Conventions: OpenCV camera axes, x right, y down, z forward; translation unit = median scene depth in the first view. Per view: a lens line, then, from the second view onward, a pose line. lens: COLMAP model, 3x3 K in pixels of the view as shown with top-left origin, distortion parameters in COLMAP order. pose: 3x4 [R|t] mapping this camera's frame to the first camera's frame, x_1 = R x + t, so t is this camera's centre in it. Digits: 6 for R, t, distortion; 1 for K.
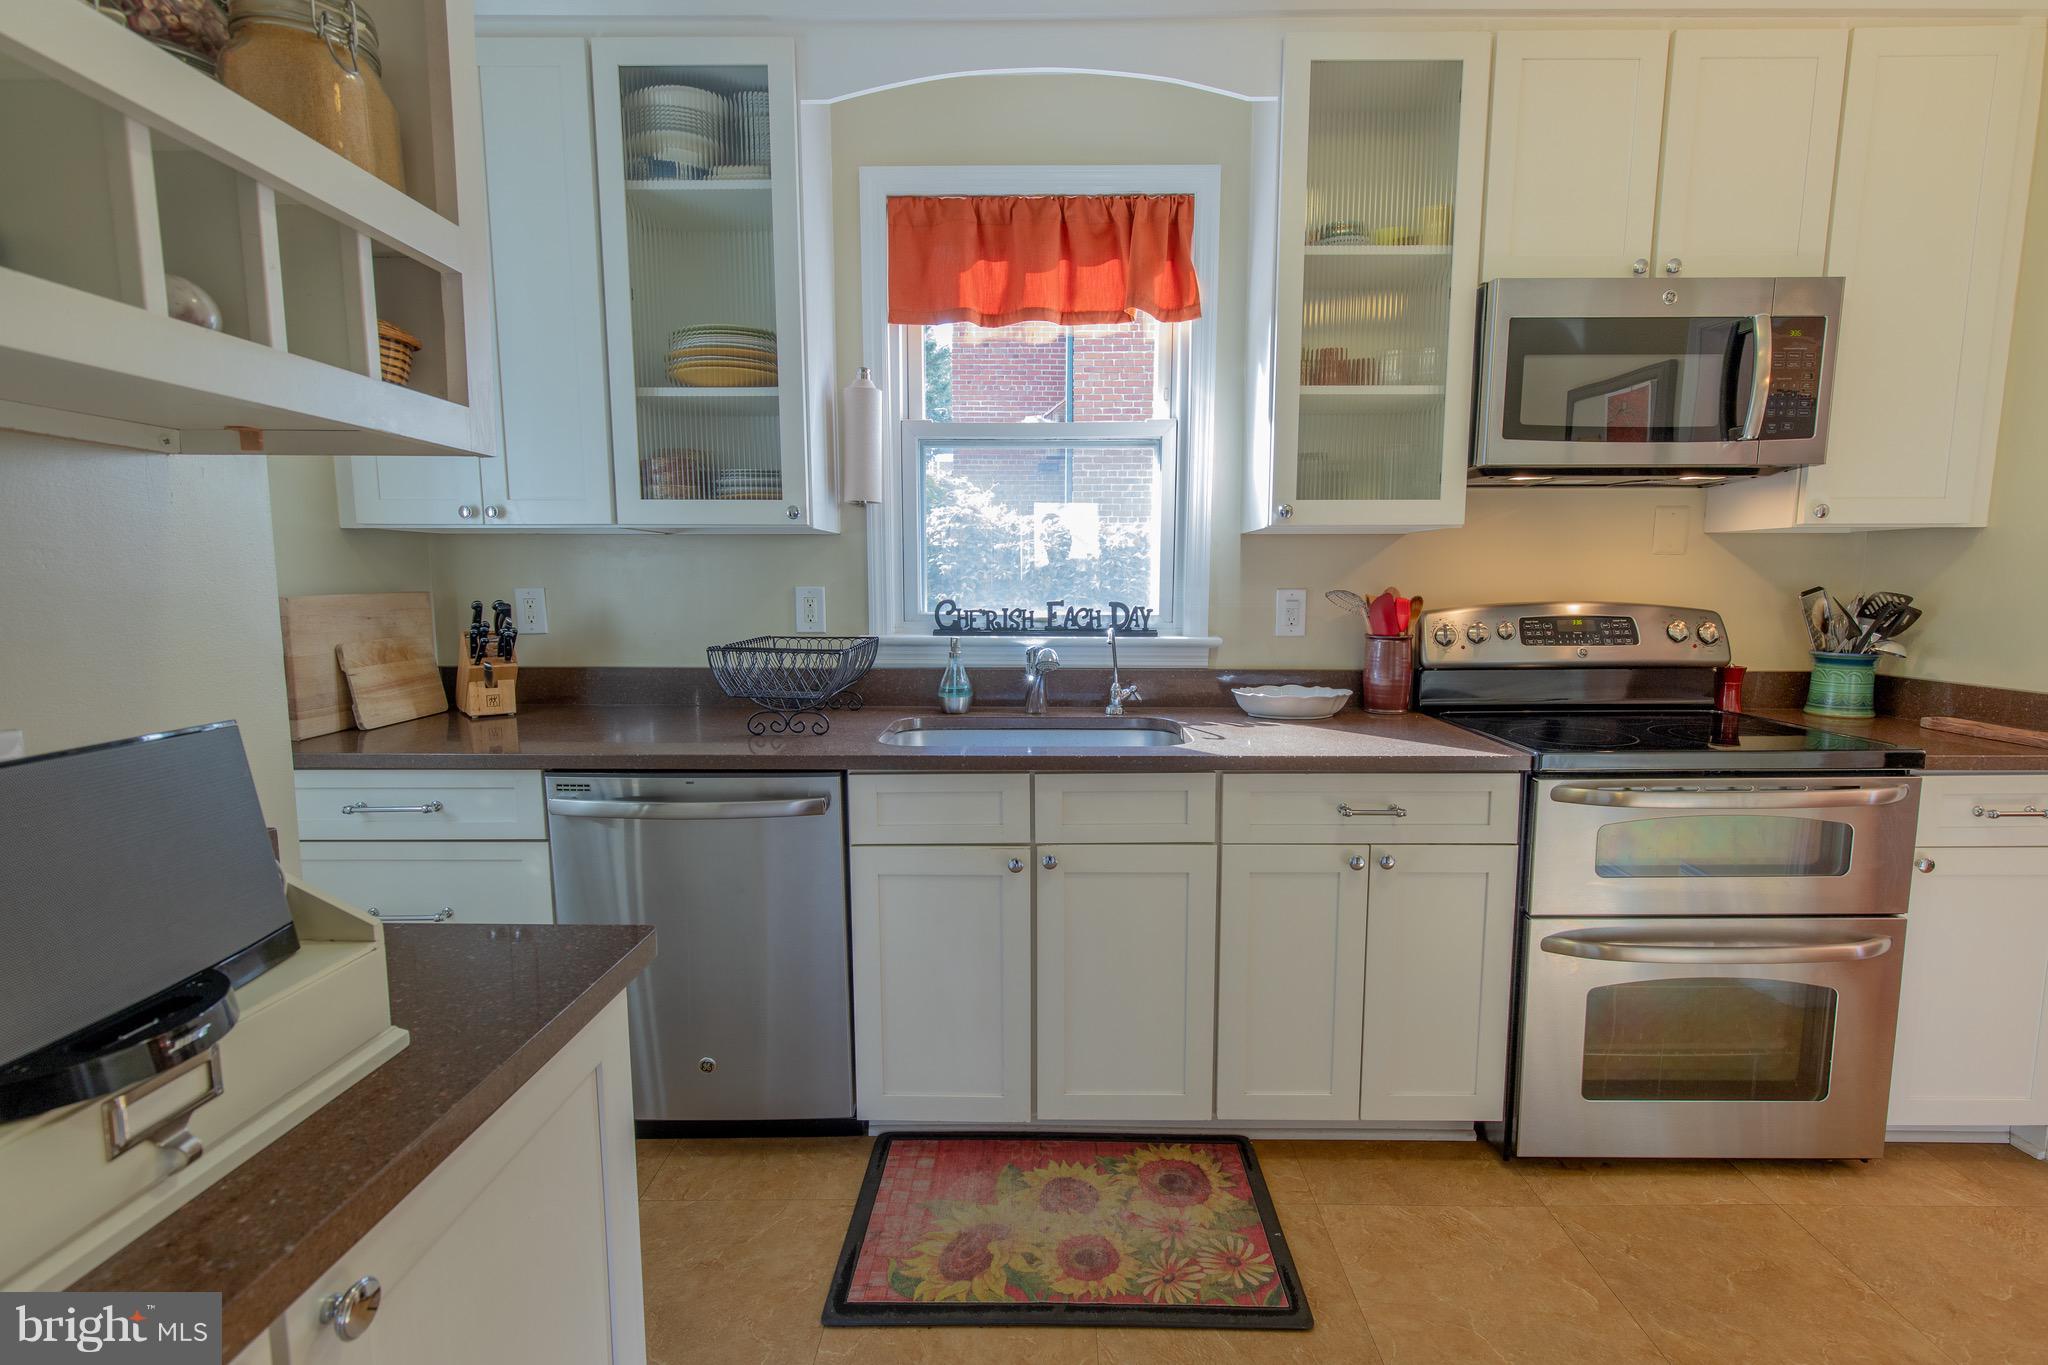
lens RADIAL K [[988.3, 0, 1024.0], [0, 988.3, 682.5], [0, 0, 1]] dist [-0.000178, 0.000052]
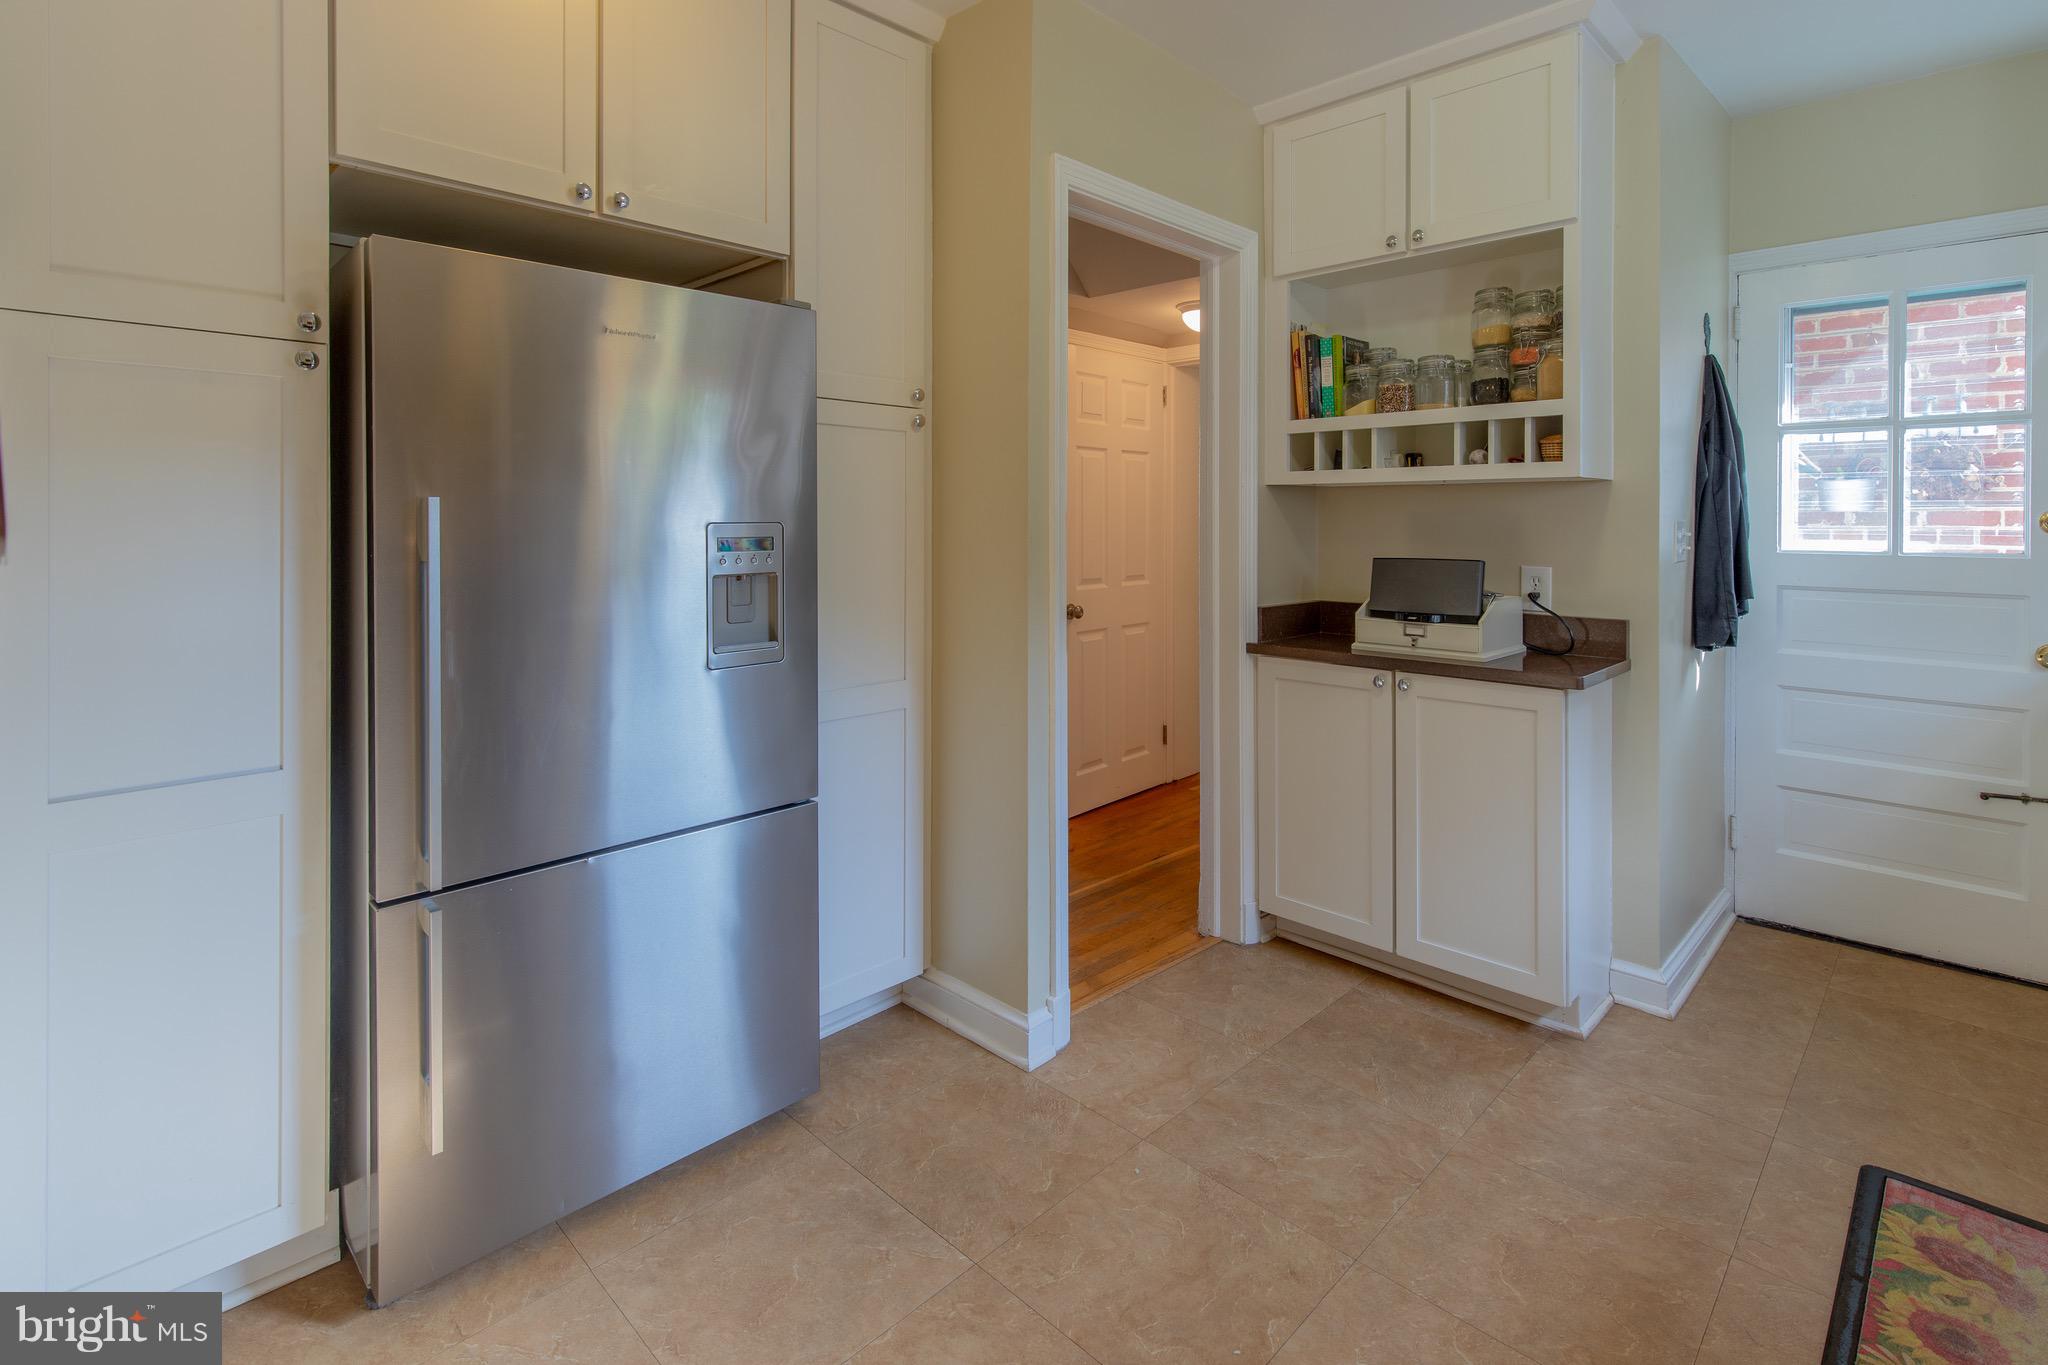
lens RADIAL K [[988.3, 0, 1024.0], [0, 988.3, 682.5], [0, 0, 1]] dist [-0.000178, 0.000052]
pose [[-0.703952, 0.117919, -0.700390, 1.177538], [-0.079744, 0.966764, 0.242916, -0.108920], [0.705757, 0.226853, -0.671152, 0.890198]]
